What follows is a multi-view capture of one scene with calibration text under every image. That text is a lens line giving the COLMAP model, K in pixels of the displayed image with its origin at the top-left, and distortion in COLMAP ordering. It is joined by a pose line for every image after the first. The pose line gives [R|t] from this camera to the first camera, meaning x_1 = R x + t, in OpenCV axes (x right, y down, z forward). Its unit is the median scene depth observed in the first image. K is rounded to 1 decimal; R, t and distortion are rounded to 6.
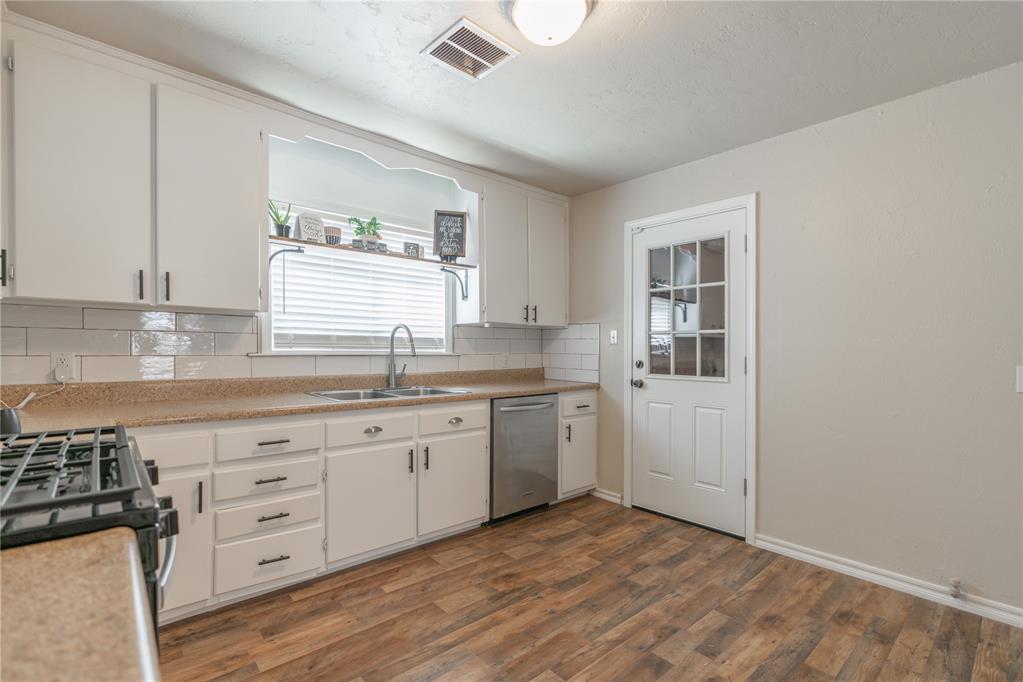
lens RADIAL K [[460.4, 0, 510.5], [0, 460.4, 347.4], [0, 0, 1]] dist [-0.010323, 0.003022]
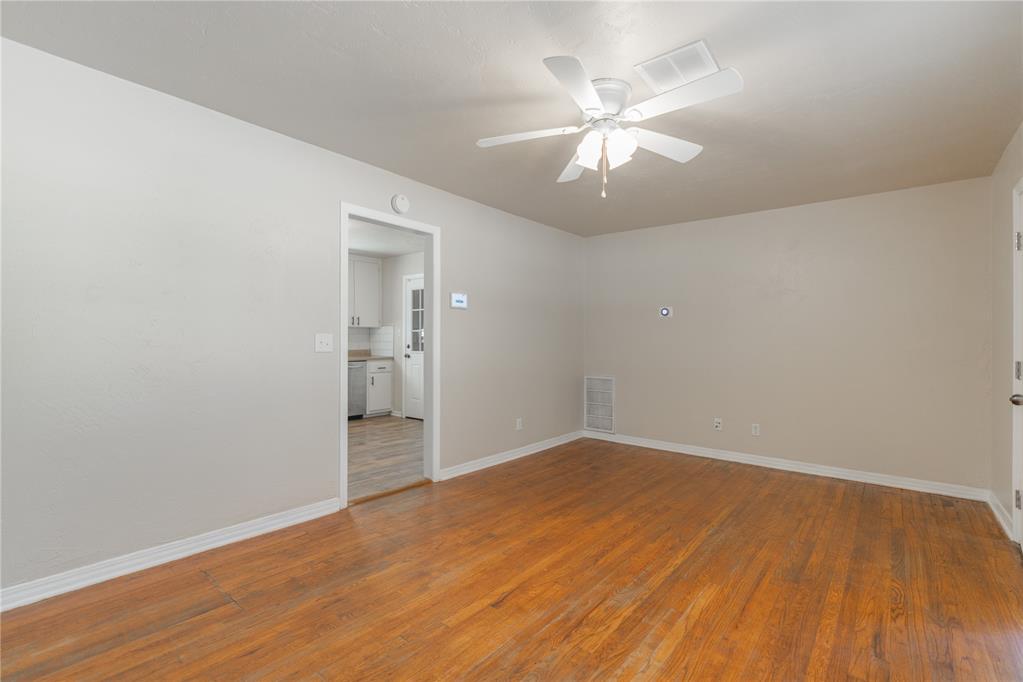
lens RADIAL K [[460.4, 0, 508.2], [0, 460.4, 347.4], [0, 0, 1]] dist [-0.010323, 0.003022]
pose [[0.988190, -0.003804, 0.153189, 0.467290], [0.000812, 0.999808, 0.019592, 0.001049], [-0.153234, -0.019236, 0.988003, -1.234025]]
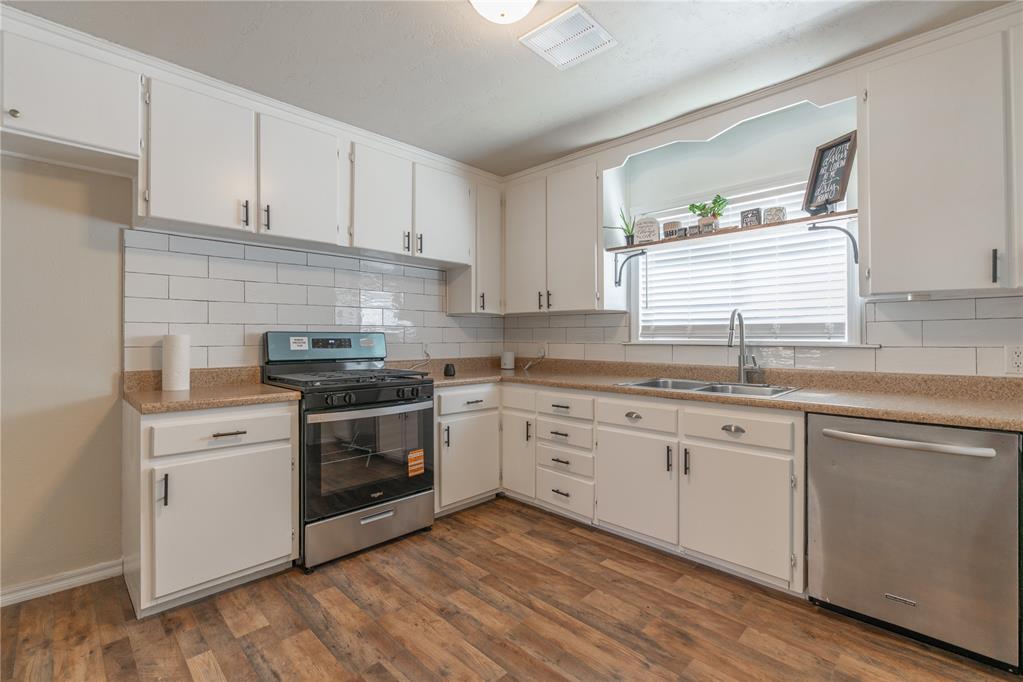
lens RADIAL K [[460.4, 0, 515.1], [0, 460.4, 330.6], [0, 0, 1]] dist [-0.010323, 0.003022]
pose [[0.071736, -0.021931, -0.997183, 0.597501], [0.003692, 0.999757, -0.021722, 0.006762], [0.997417, -0.002123, 0.071799, 0.538160]]
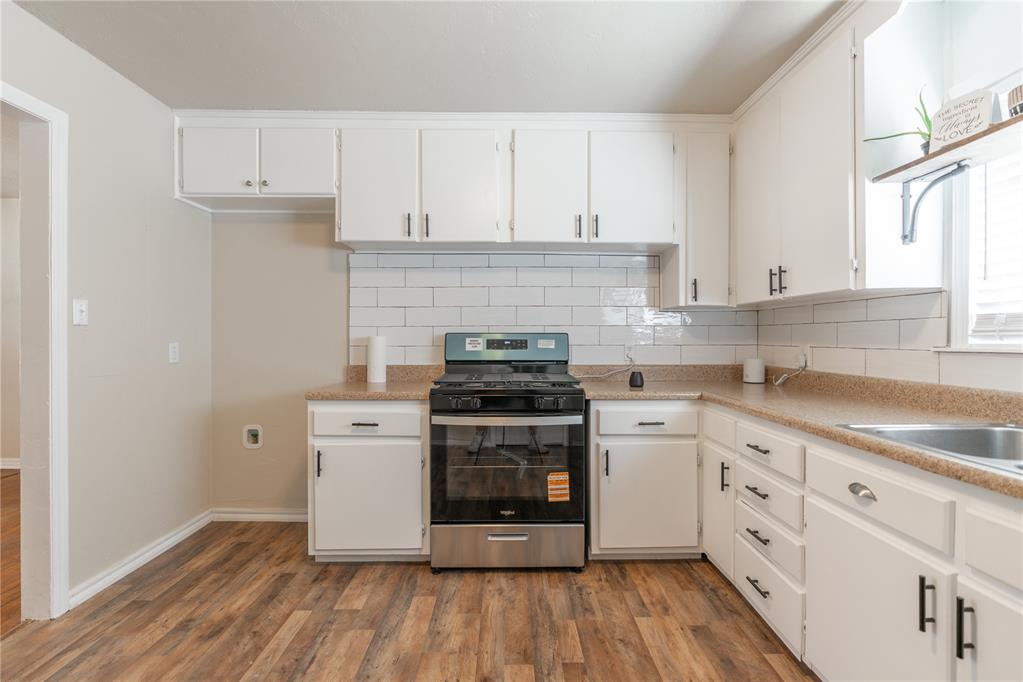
lens RADIAL K [[460.4, 0, 514.2], [0, 460.4, 335.8], [0, 0, 1]] dist [-0.010323, 0.003022]
pose [[-0.651182, -0.010390, -0.758850, 0.303630], [-0.001706, 0.999924, -0.012226, 0.004946], [0.758920, -0.006667, -0.651150, 0.852763]]
